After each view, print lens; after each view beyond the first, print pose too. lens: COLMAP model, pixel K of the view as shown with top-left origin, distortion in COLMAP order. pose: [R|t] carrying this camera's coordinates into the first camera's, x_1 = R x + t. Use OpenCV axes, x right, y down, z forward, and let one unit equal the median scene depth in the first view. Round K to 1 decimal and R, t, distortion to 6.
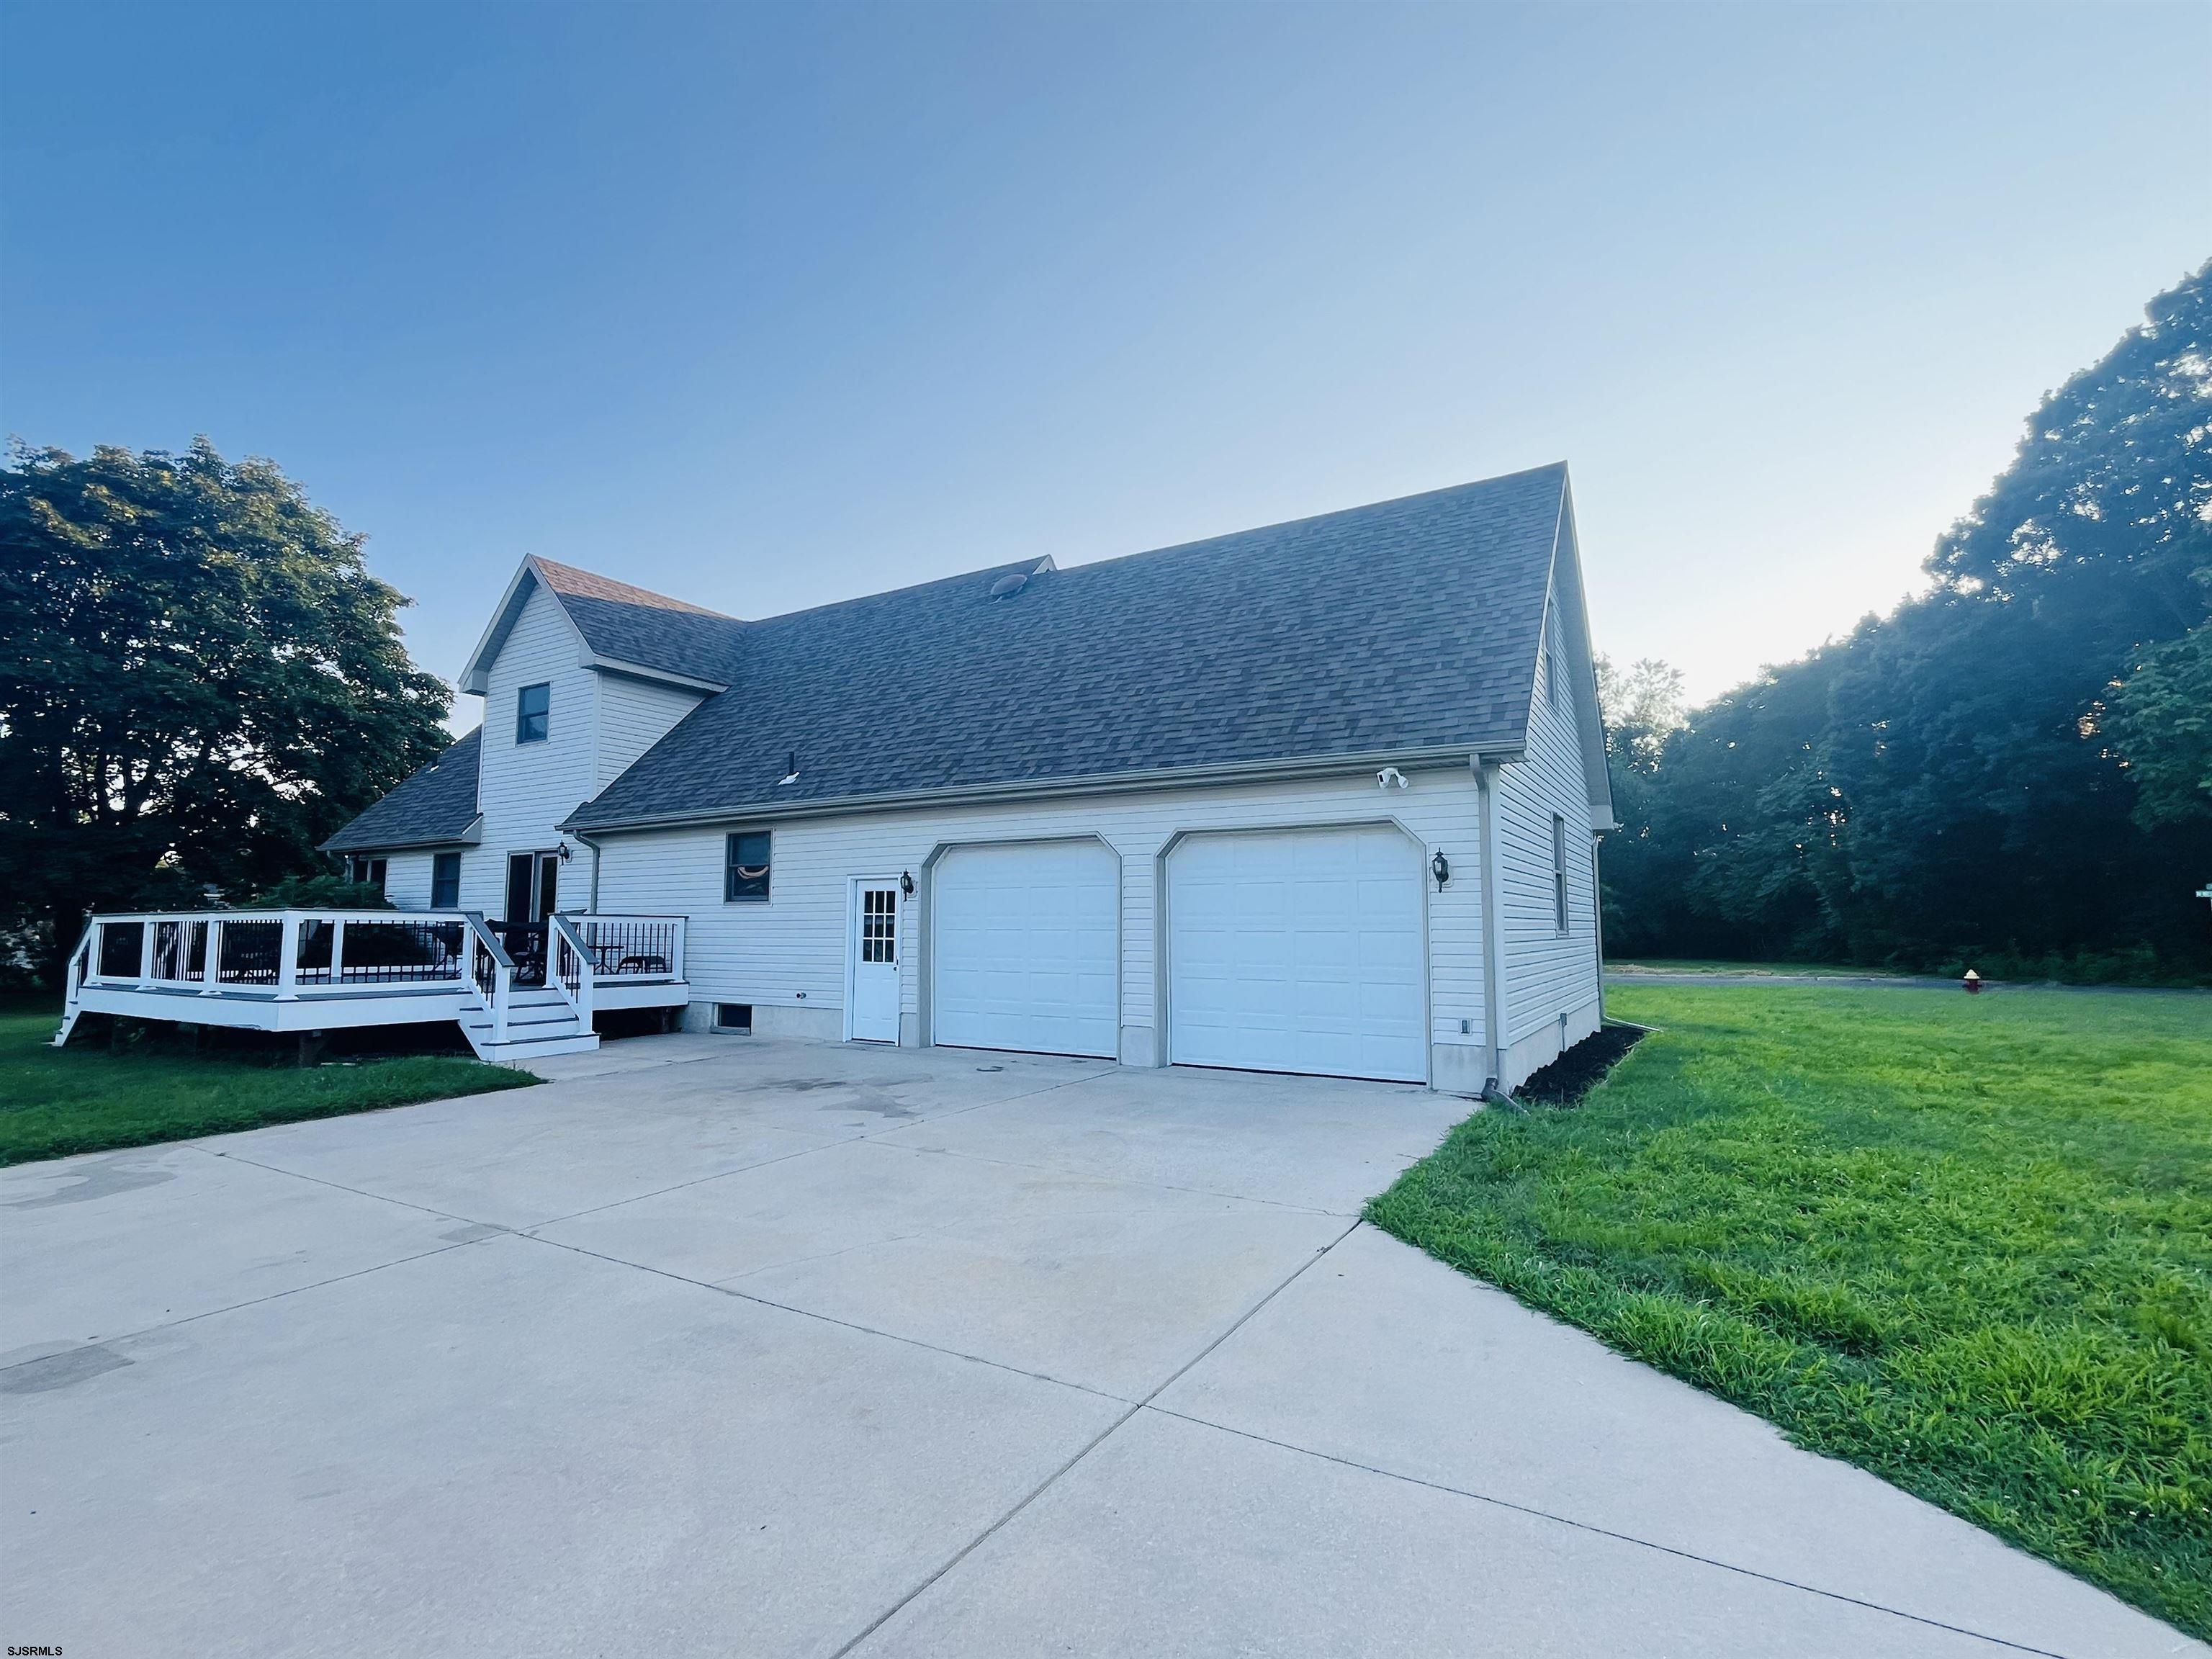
lens RADIAL K [[1039.8, 0, 1101.4], [0, 1039.8, 818.9], [0, 0, 1]] dist [-0.003958, -0.000542]
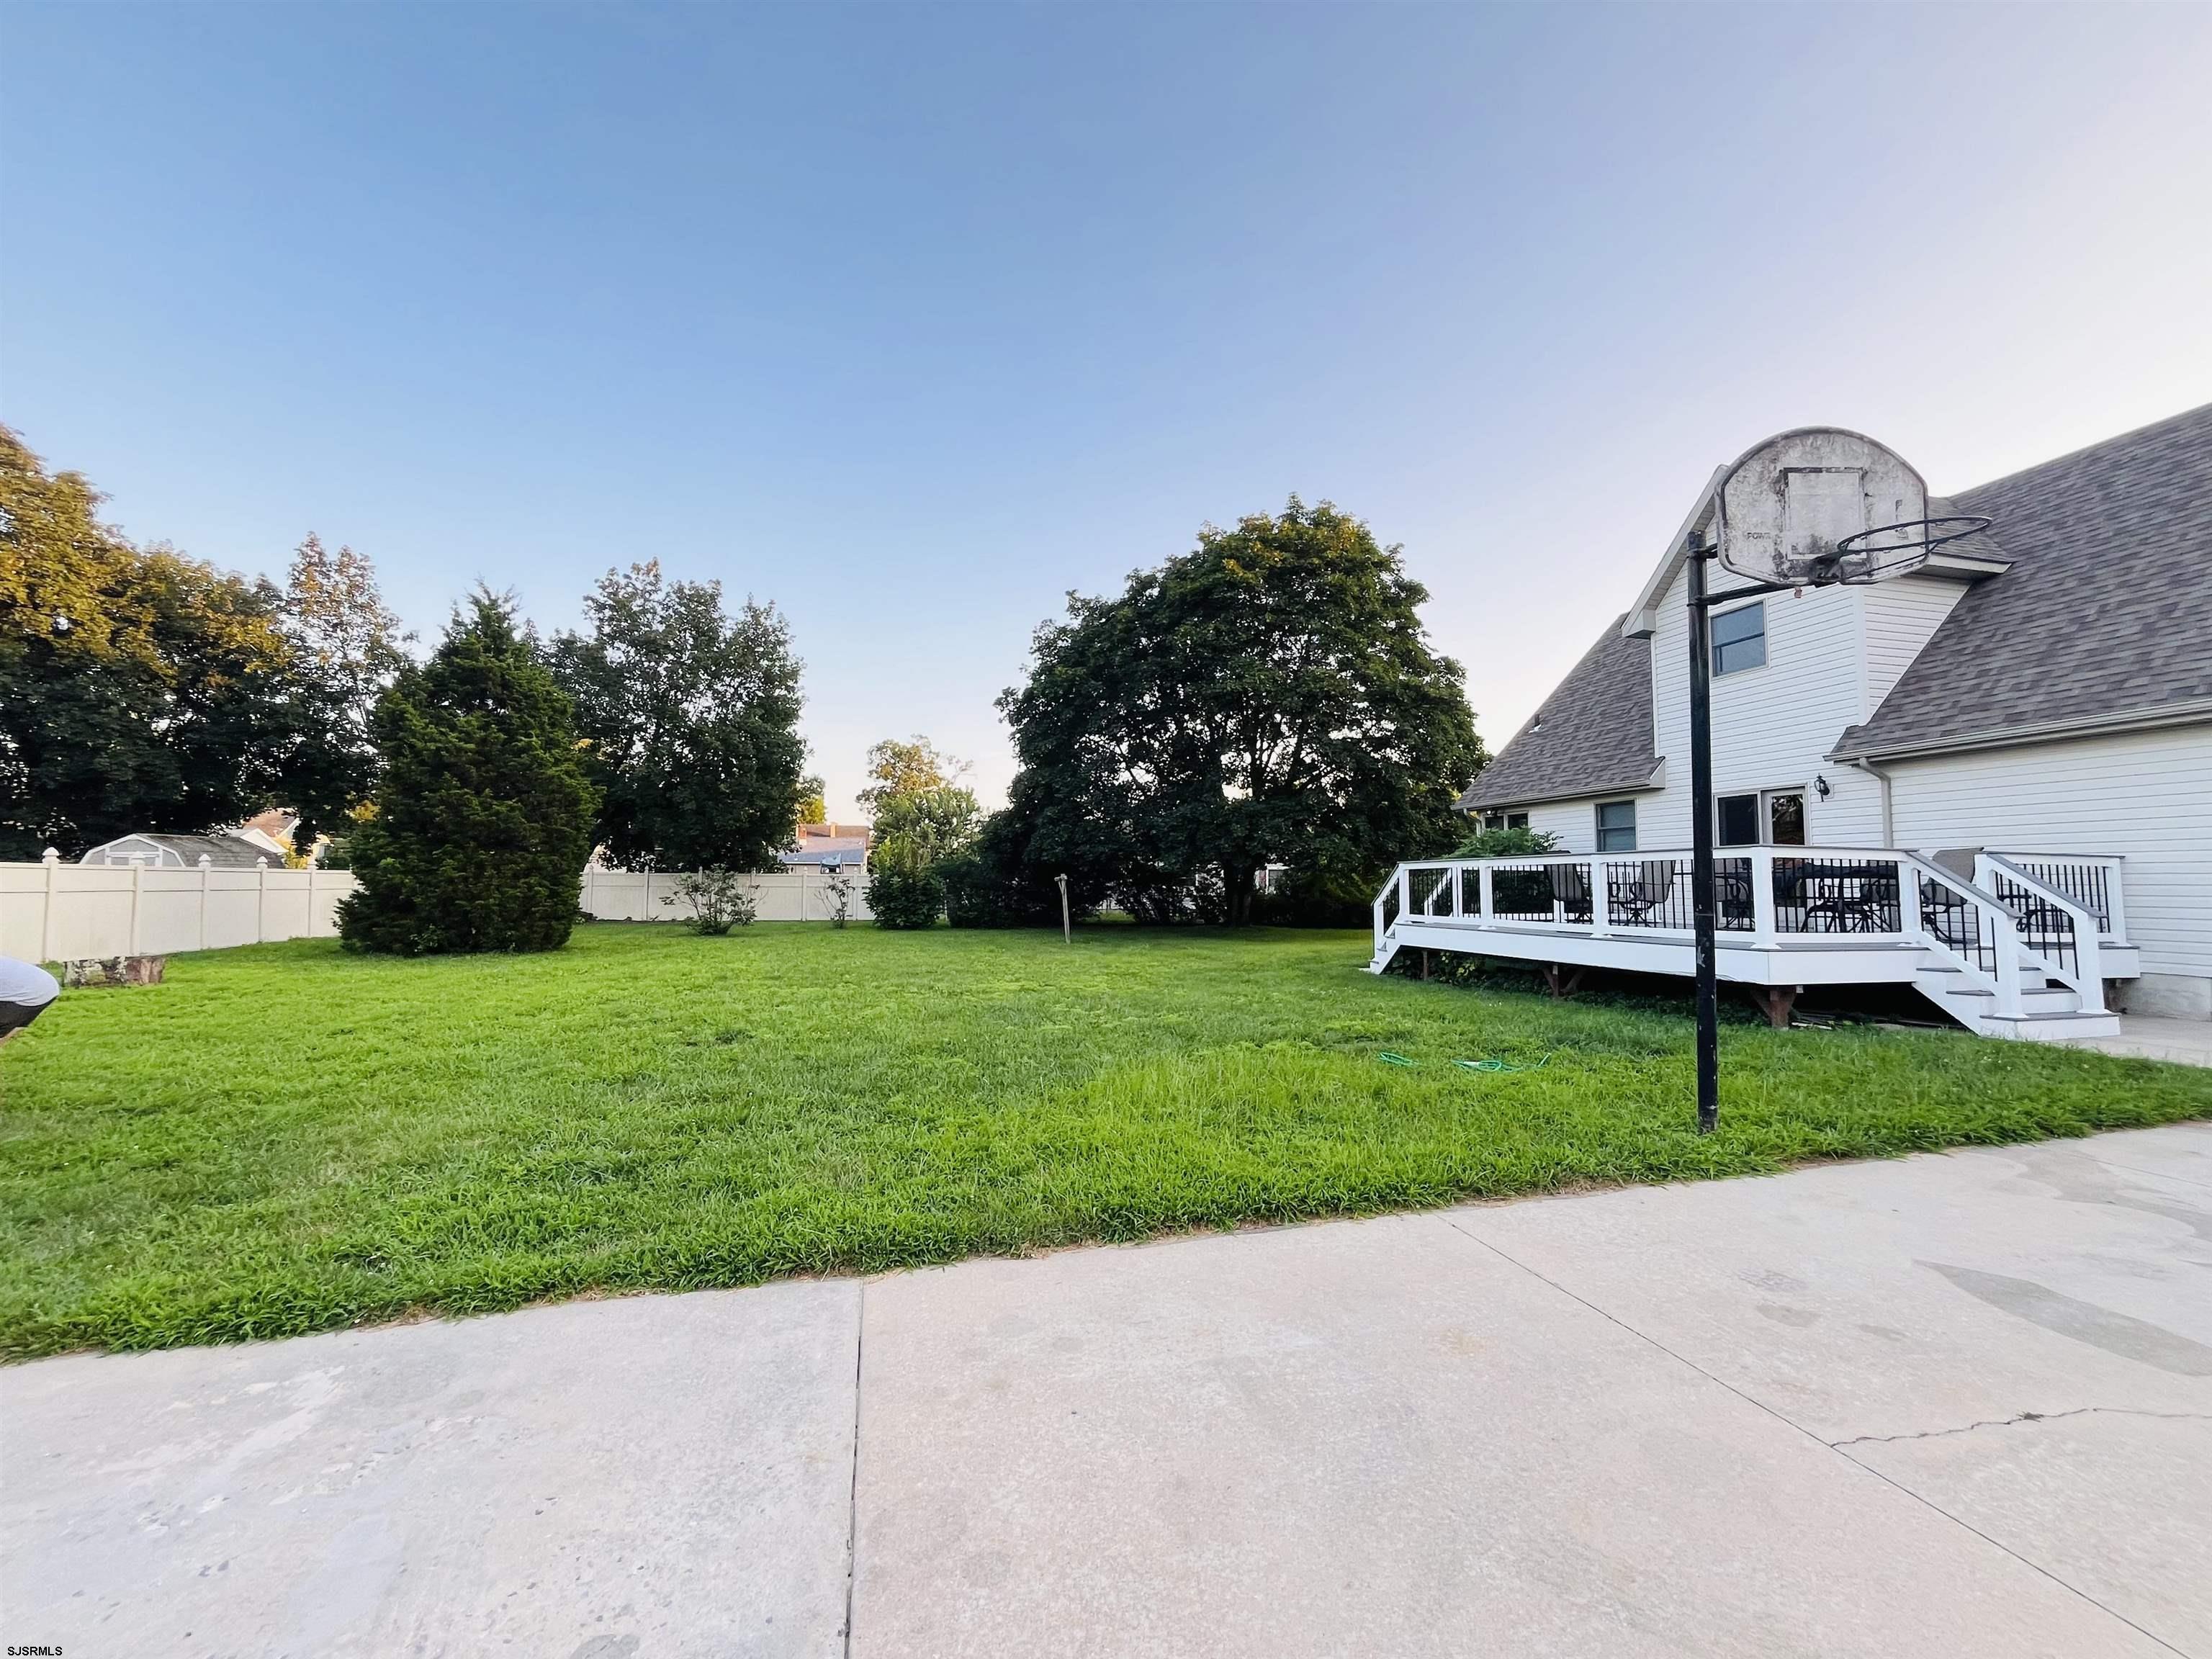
lens RADIAL K [[895.8, 0, 1106.7], [0, 895.8, 830.7], [0, 0, 1]] dist [-0.001485, 0.000099]
pose [[0.707942, -0.037229, -0.705288, -0.421587], [0.072055, 0.997206, 0.019688, 0.011473], [0.702585, -0.064757, 0.708647, 0.046263]]
